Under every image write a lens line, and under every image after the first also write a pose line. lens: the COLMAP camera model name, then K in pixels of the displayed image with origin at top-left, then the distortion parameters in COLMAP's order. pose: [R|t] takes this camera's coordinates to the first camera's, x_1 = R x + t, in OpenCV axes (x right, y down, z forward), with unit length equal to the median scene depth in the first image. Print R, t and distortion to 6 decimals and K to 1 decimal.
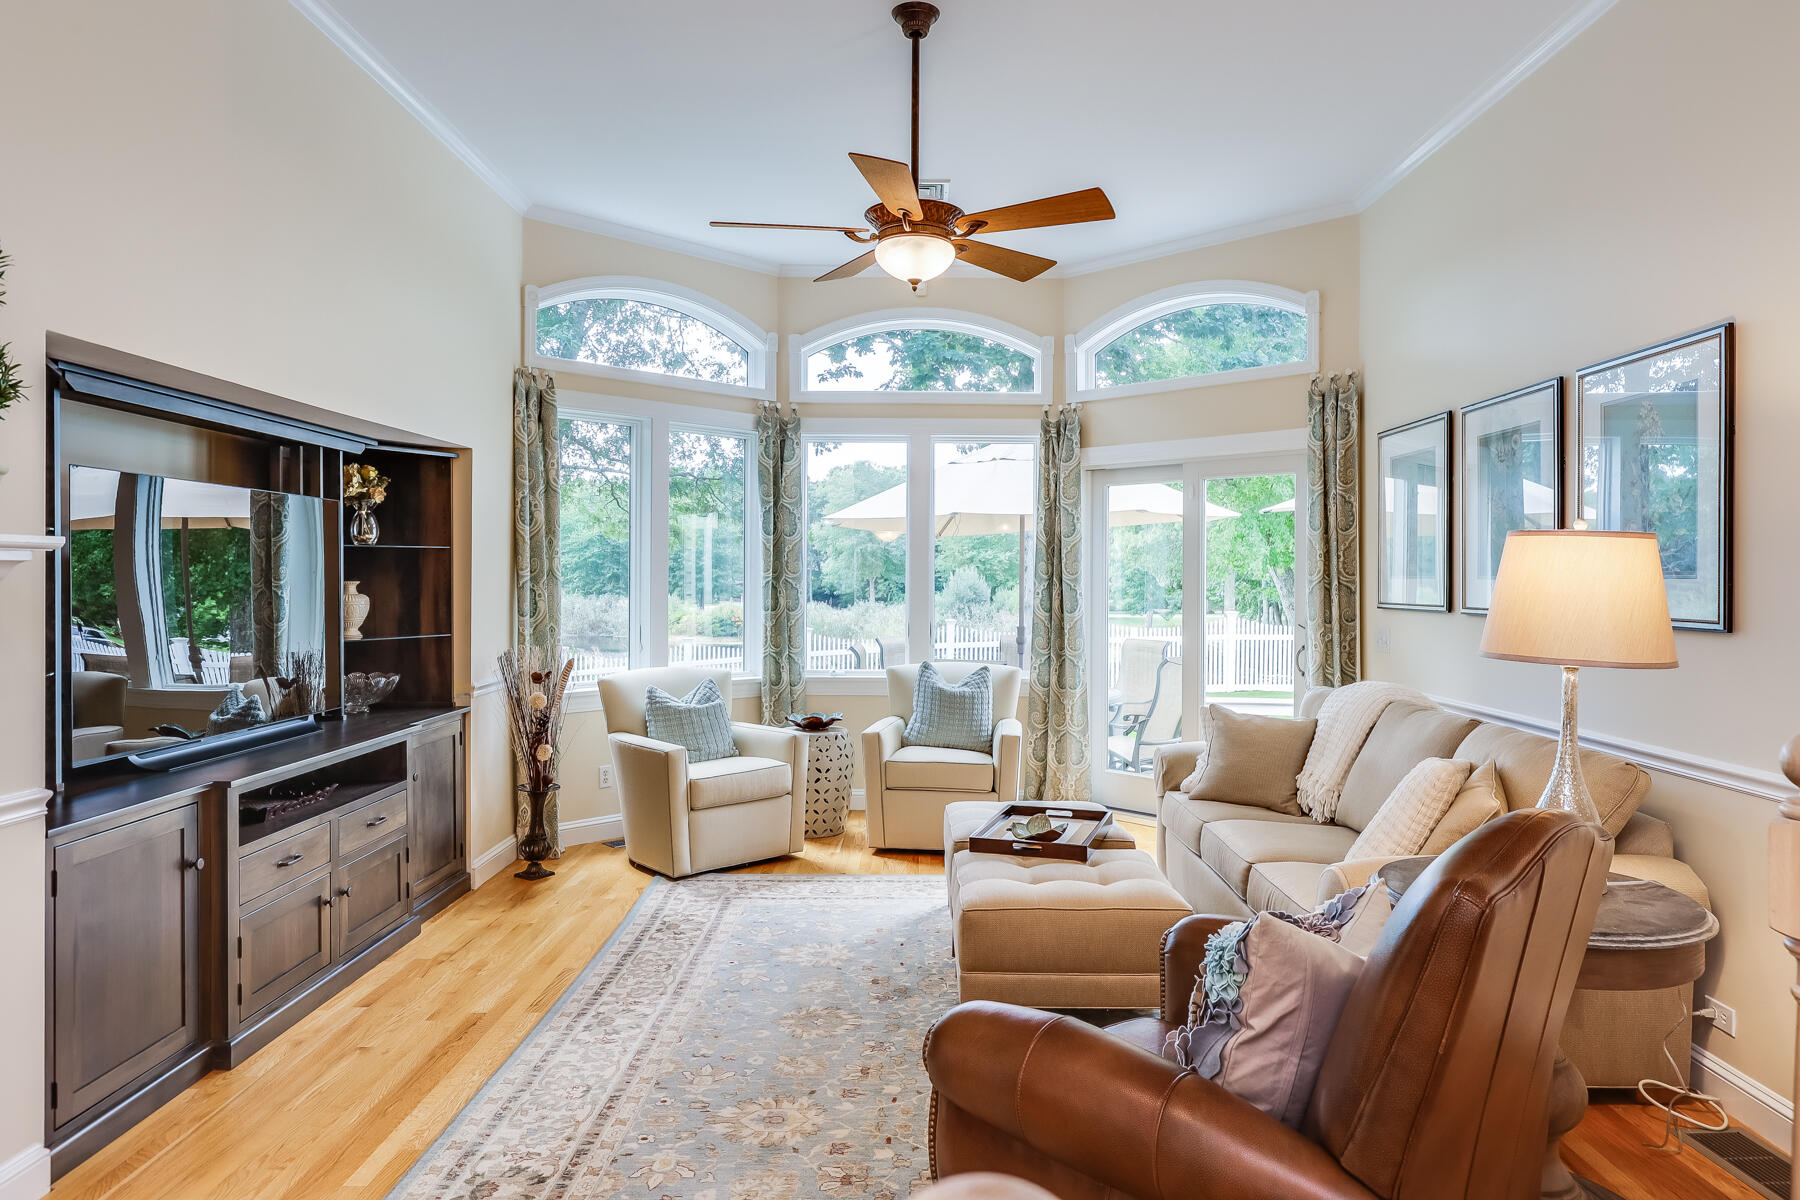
lens RADIAL K [[1135.9, 0, 923.5], [0, 1135.9, 577.2], [0, 0, 1]] dist [0.000873, -0.000912]
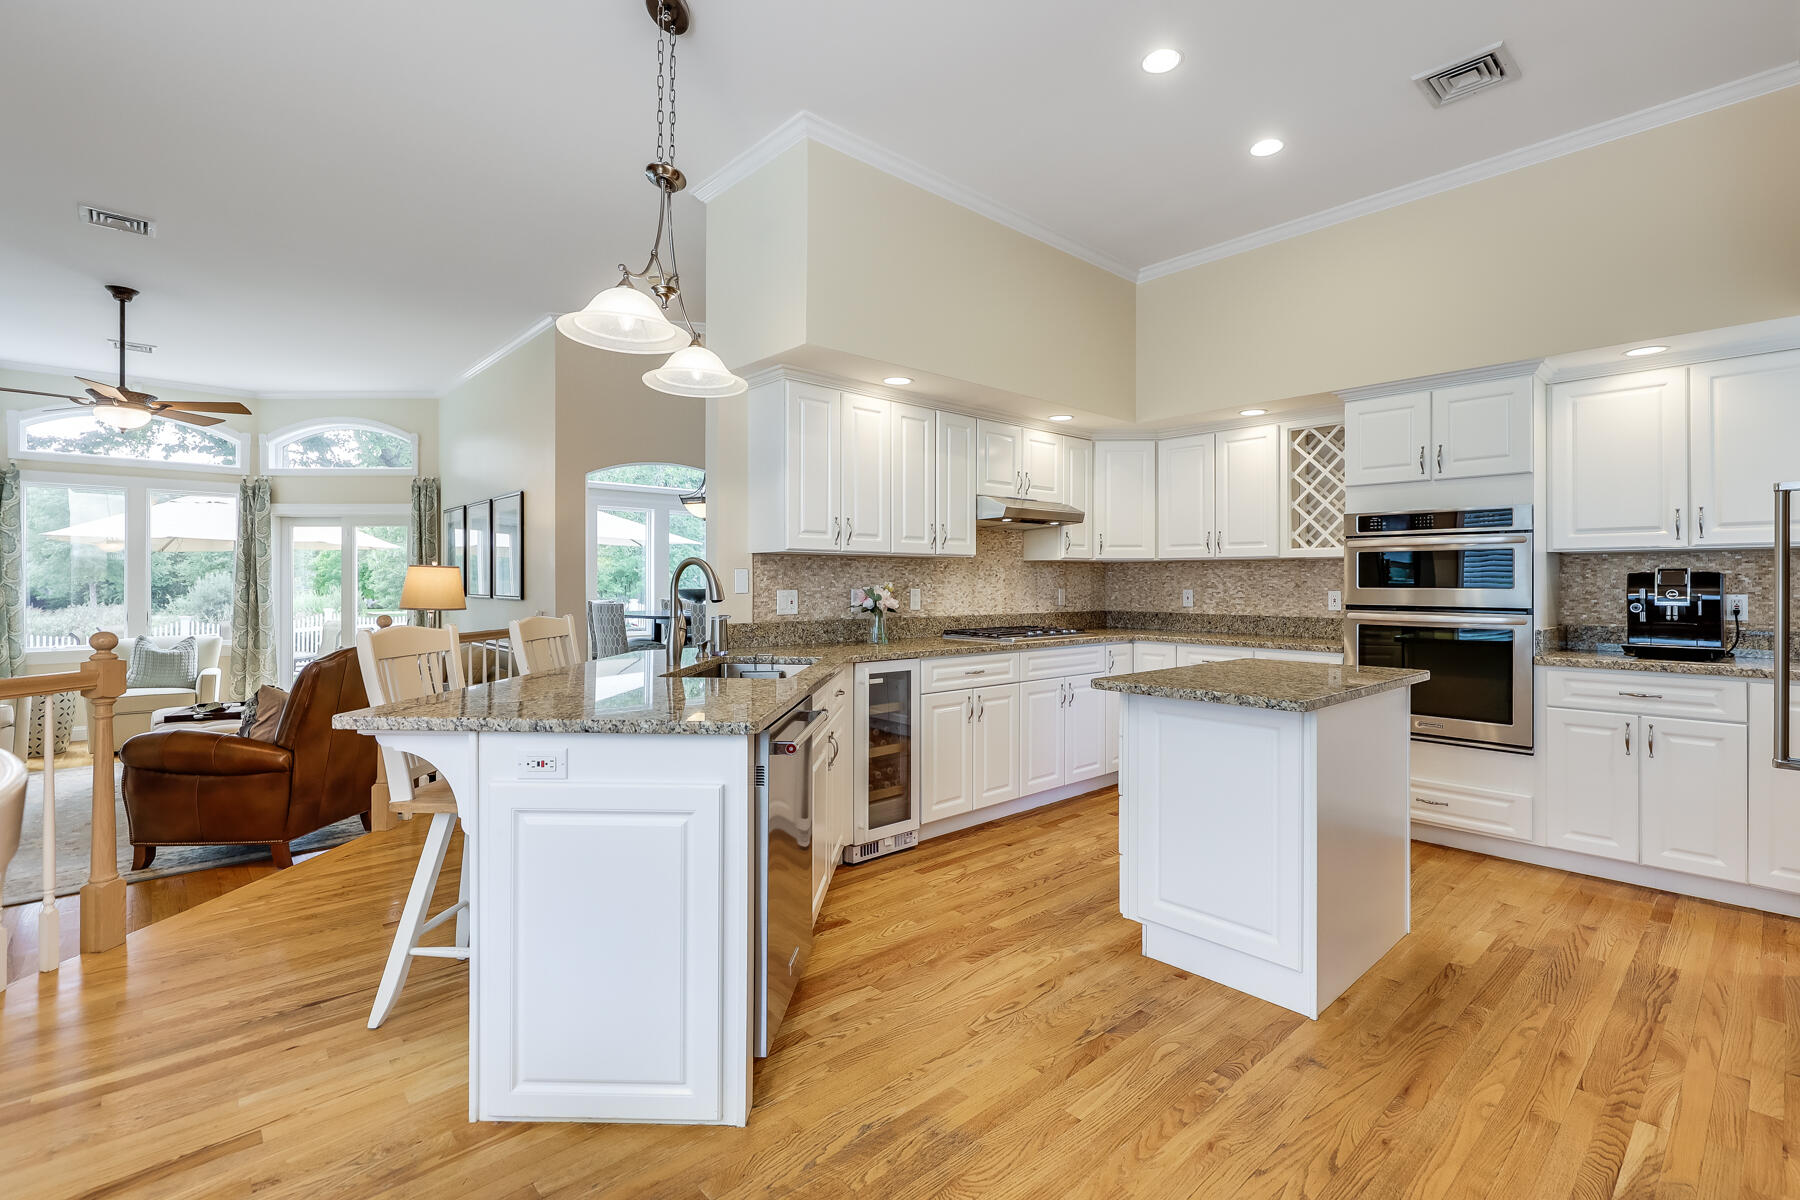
lens RADIAL K [[816.1, 0, 922.7], [0, 816.1, 582.0], [0, 0, 1]] dist [-0.001661, 0.000331]
pose [[0.732471, -0.004368, 0.680784, 0.032226], [0.002561, 0.999990, 0.003661, -0.001109], [-0.680793, -0.000938, 0.732475, -0.679586]]
